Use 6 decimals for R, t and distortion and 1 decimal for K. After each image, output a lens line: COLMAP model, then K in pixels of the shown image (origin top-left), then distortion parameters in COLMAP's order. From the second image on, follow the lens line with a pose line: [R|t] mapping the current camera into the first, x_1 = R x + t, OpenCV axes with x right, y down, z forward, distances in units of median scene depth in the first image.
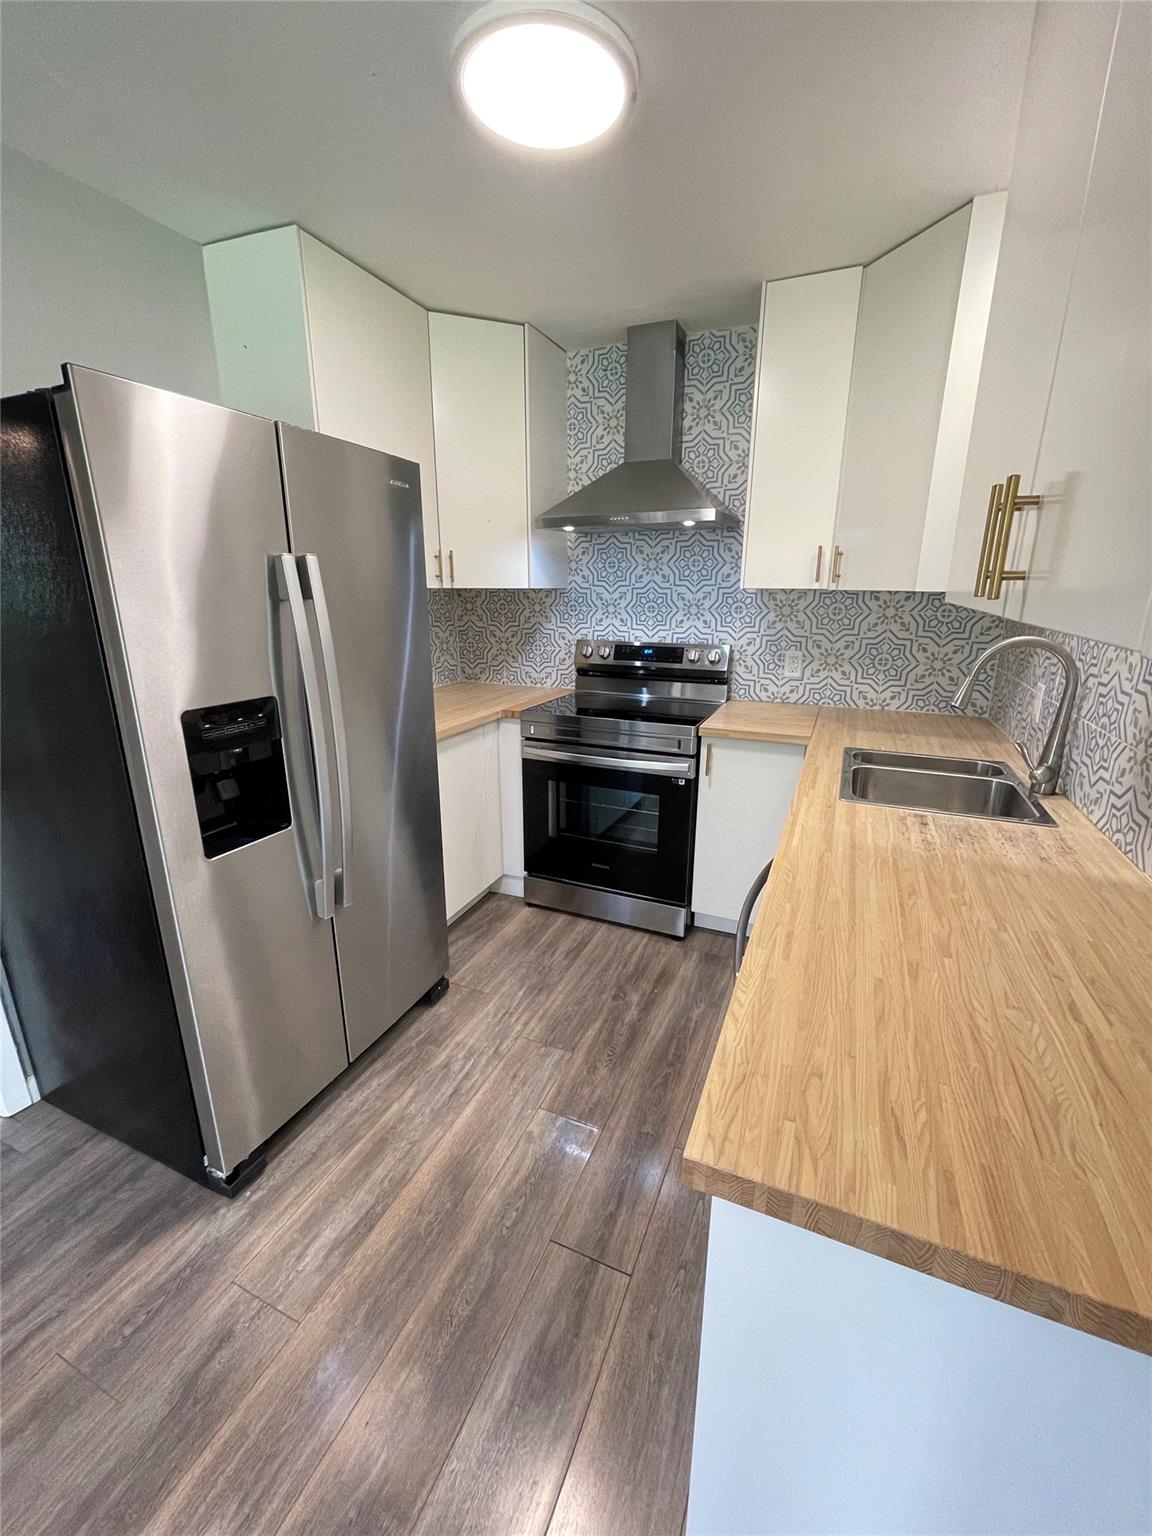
lens RADIAL K [[620.2, 0, 577.3], [0, 620.2, 768.2], [0, 0, 1]] dist [-0.007858, 0.002349]
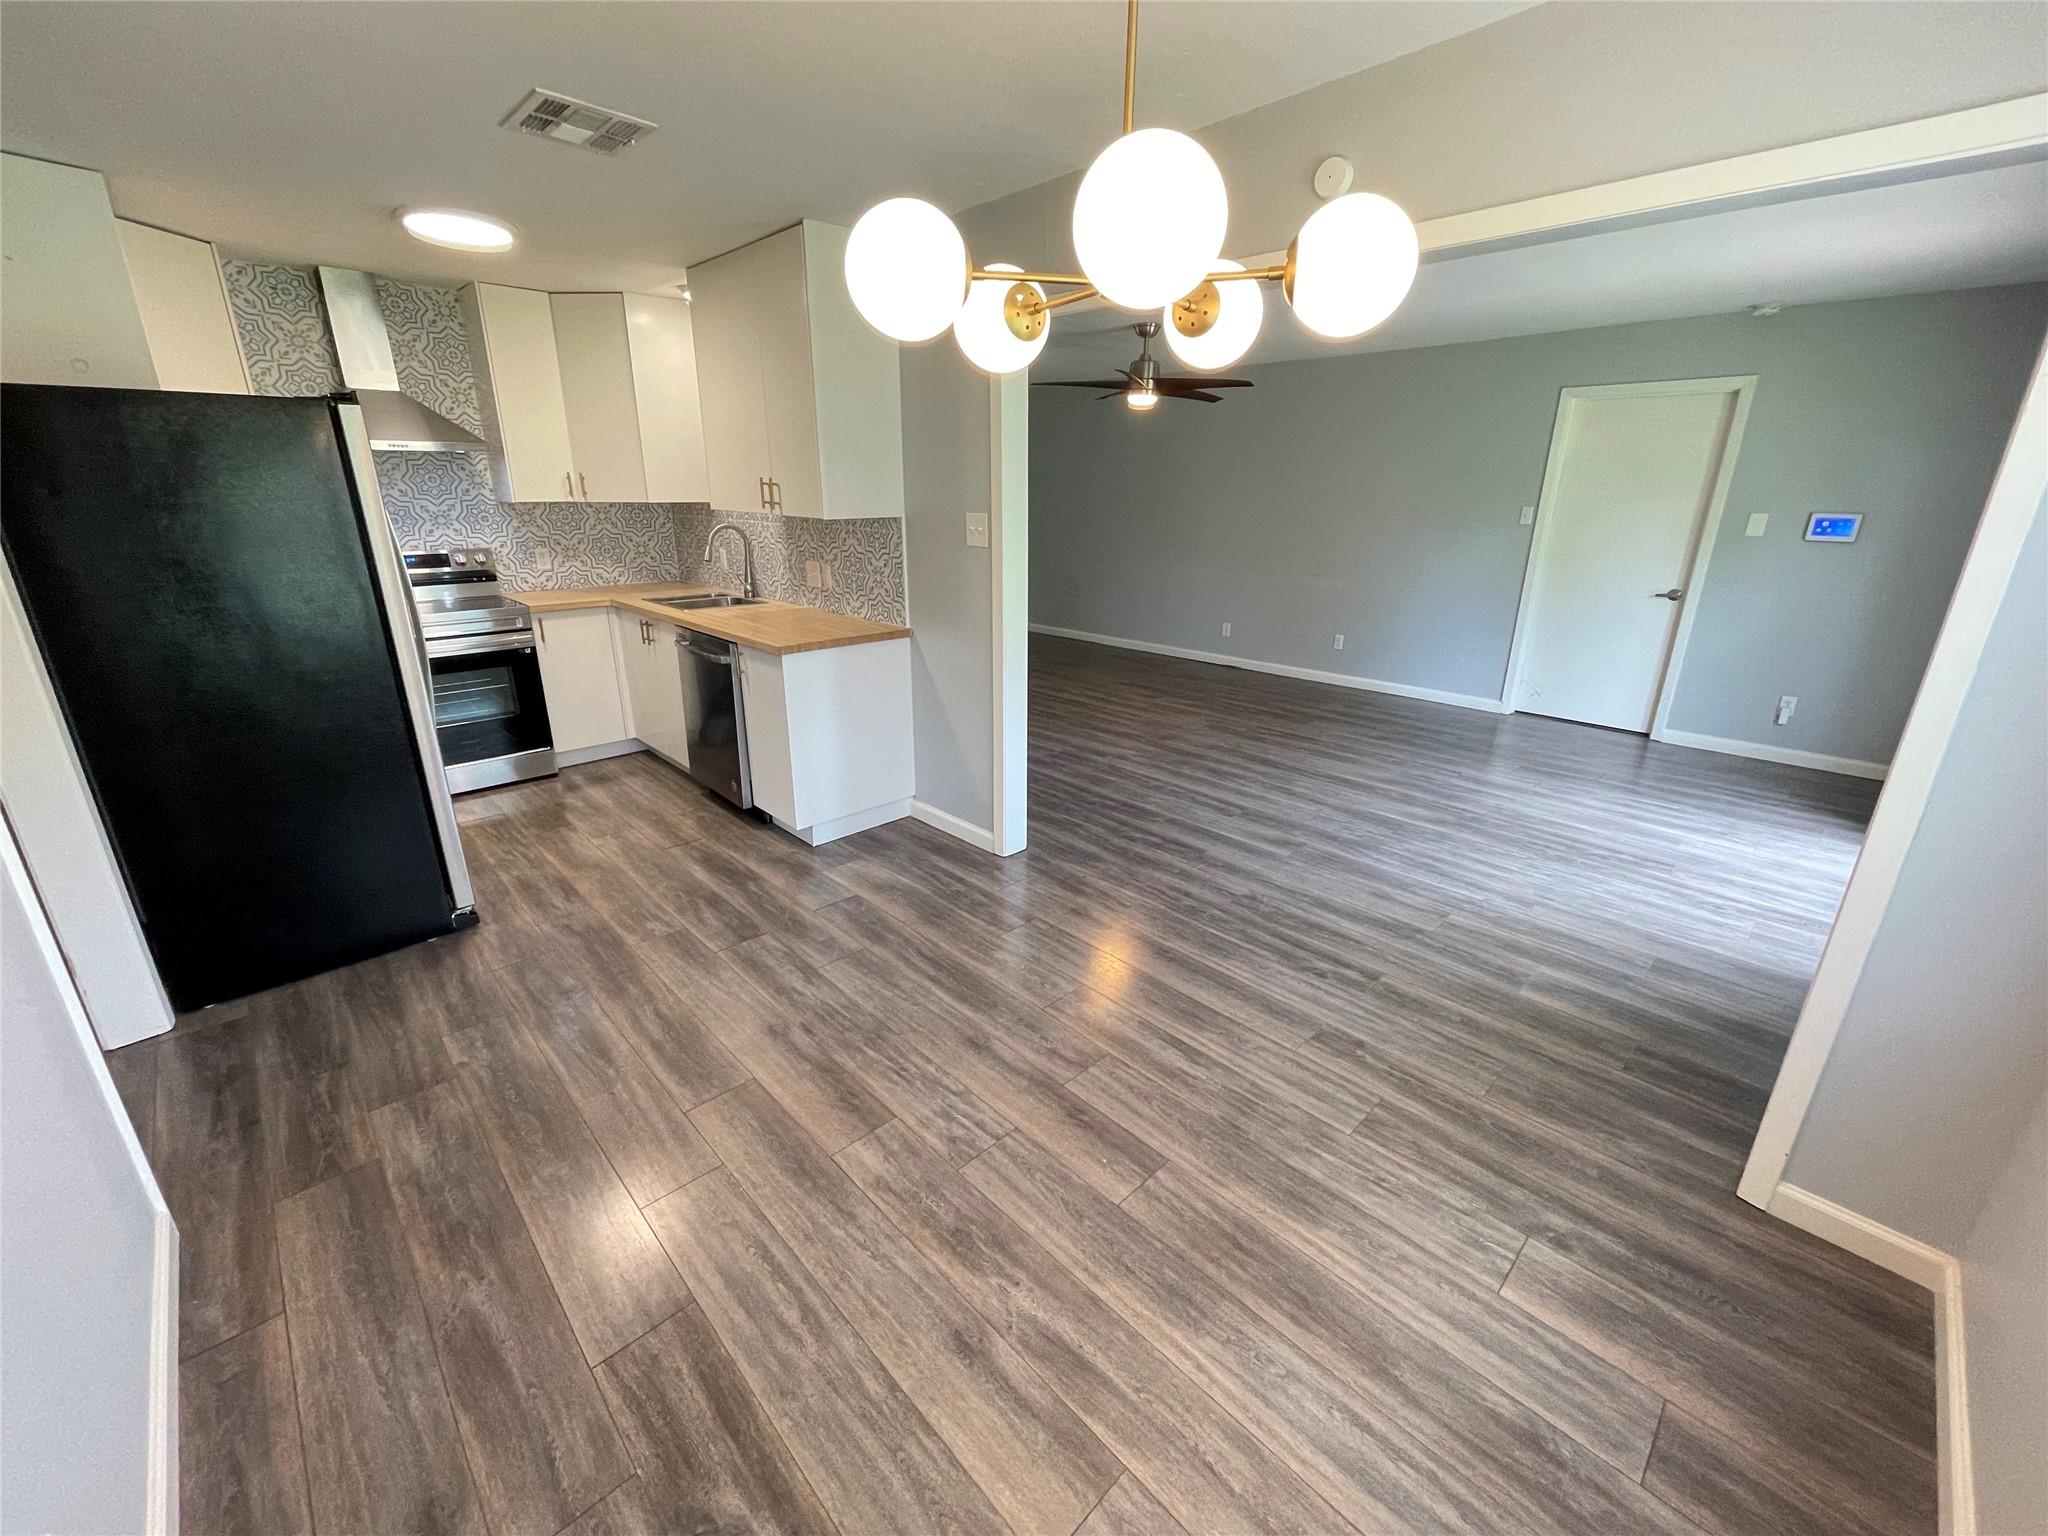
lens RADIAL K [[827.0, 0, 1022.5], [0, 827.0, 765.2], [0, 0, 1]] dist [-0.007858, 0.002349]
pose [[0.385640, -0.298334, 0.873086, -0.929994], [0.253827, 0.944072, 0.210476, 0.135626], [-0.887048, 0.140445, 0.439797, -0.609767]]
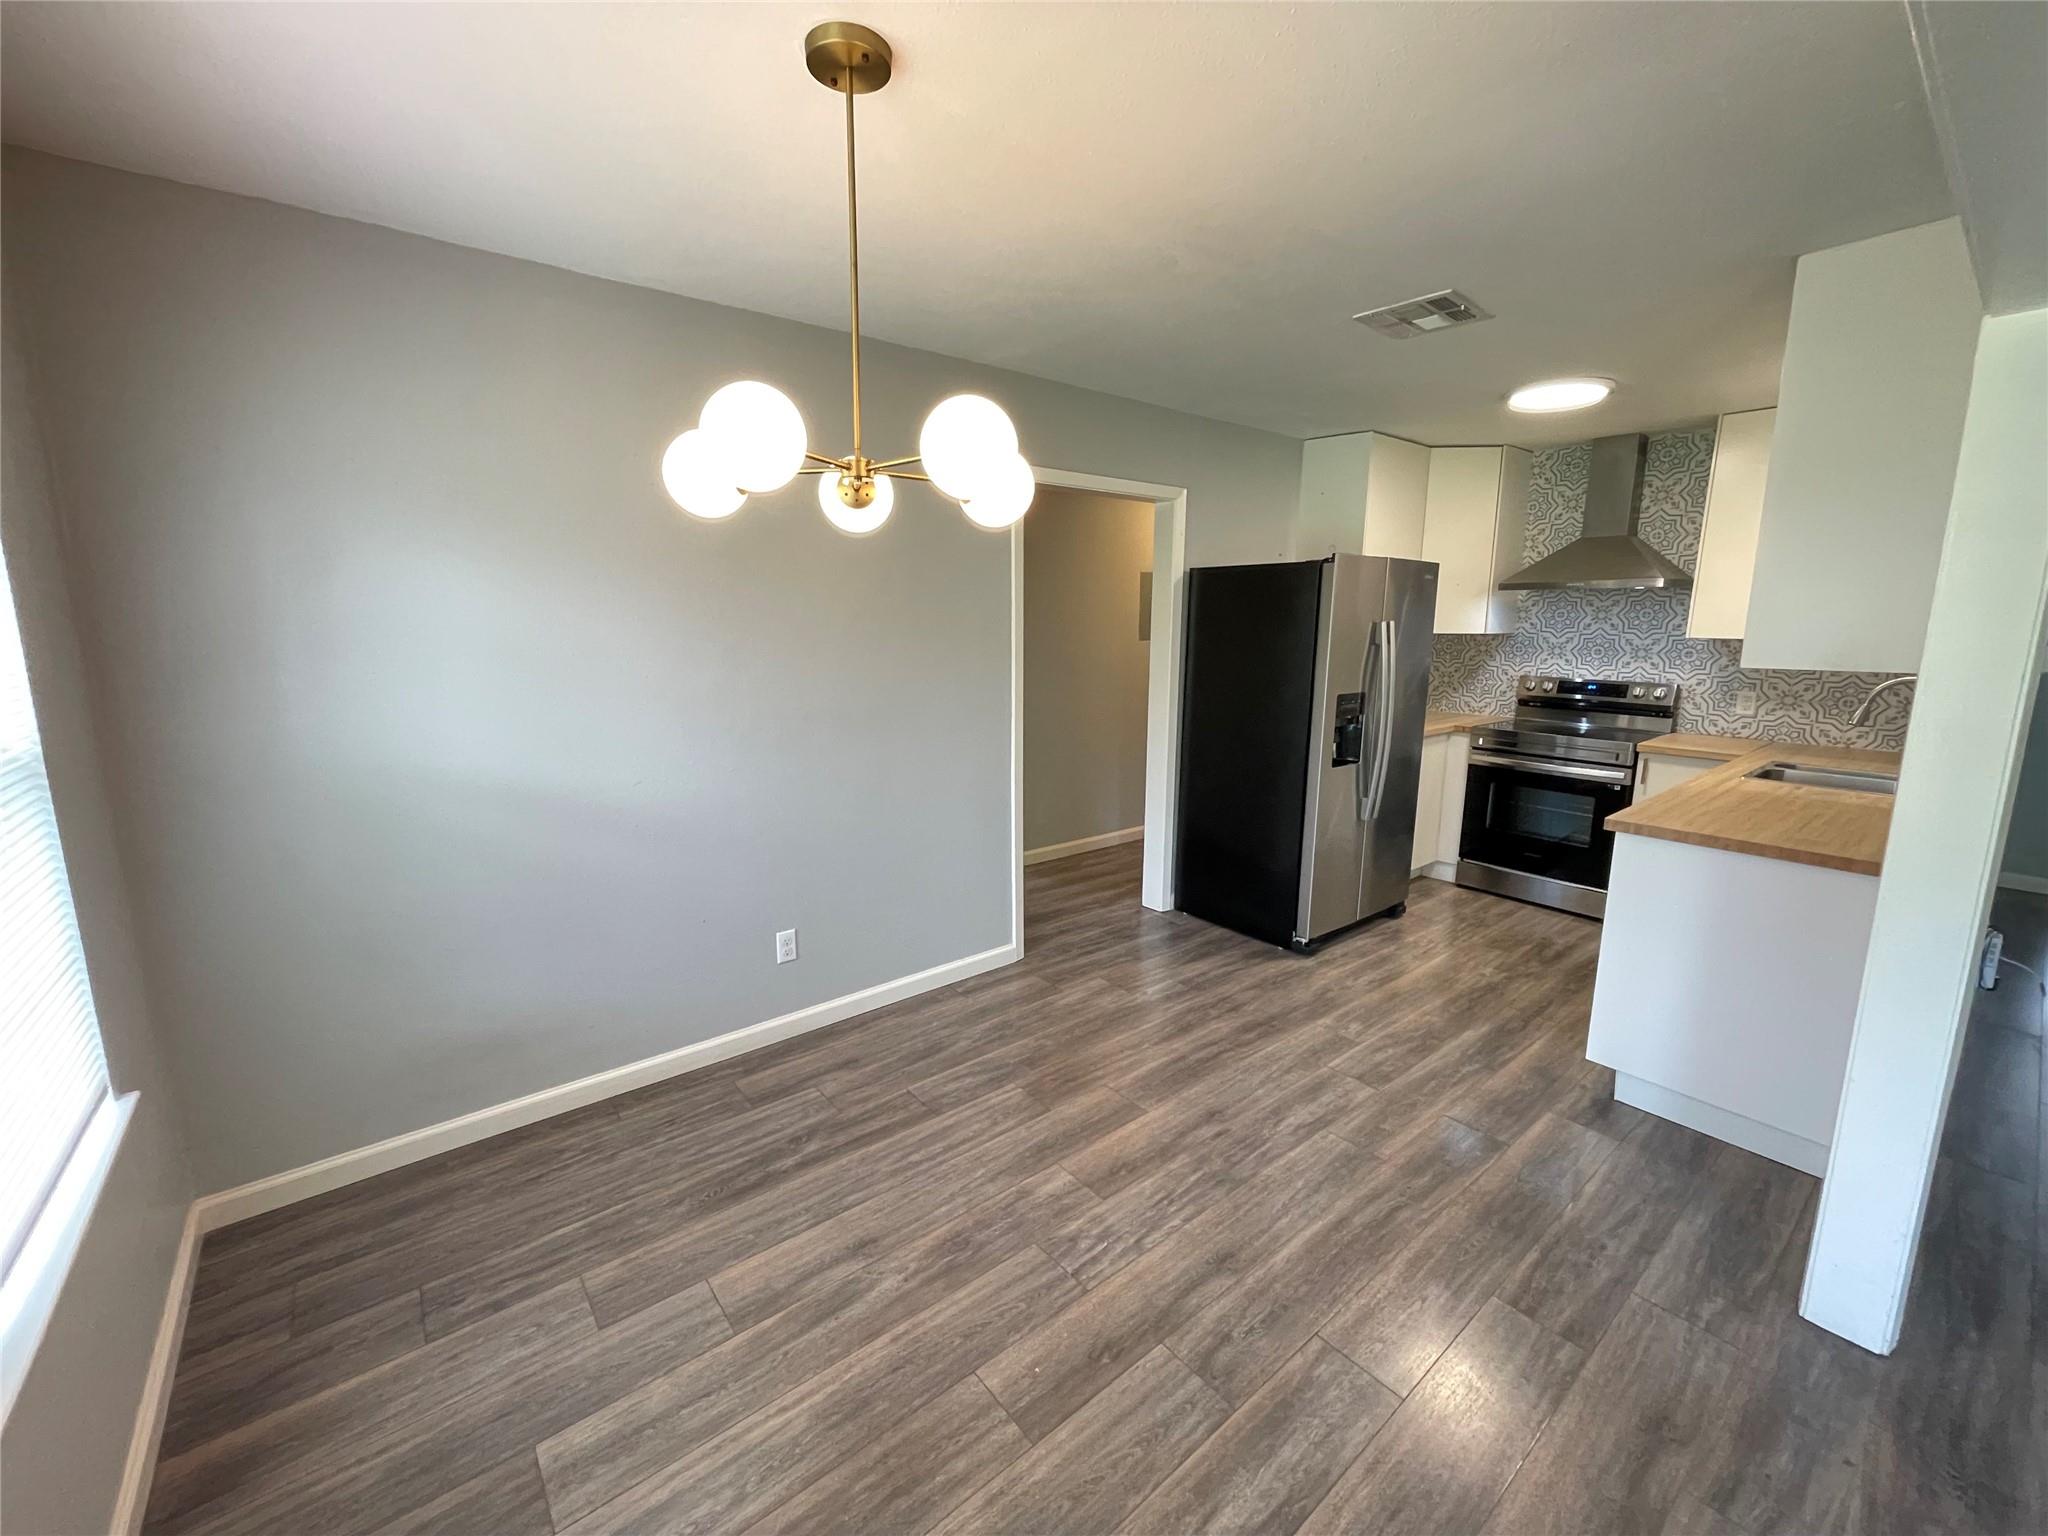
lens RADIAL K [[827.0, 0, 1016.8], [0, 827.0, 759.8], [0, 0, 1]] dist [-0.007858, 0.002349]
pose [[0.884297, 0.083250, -0.459443, -0.130326], [-0.132983, 0.988130, -0.076908, 0.231005], [0.447587, 0.129107, 0.884871, -0.925210]]
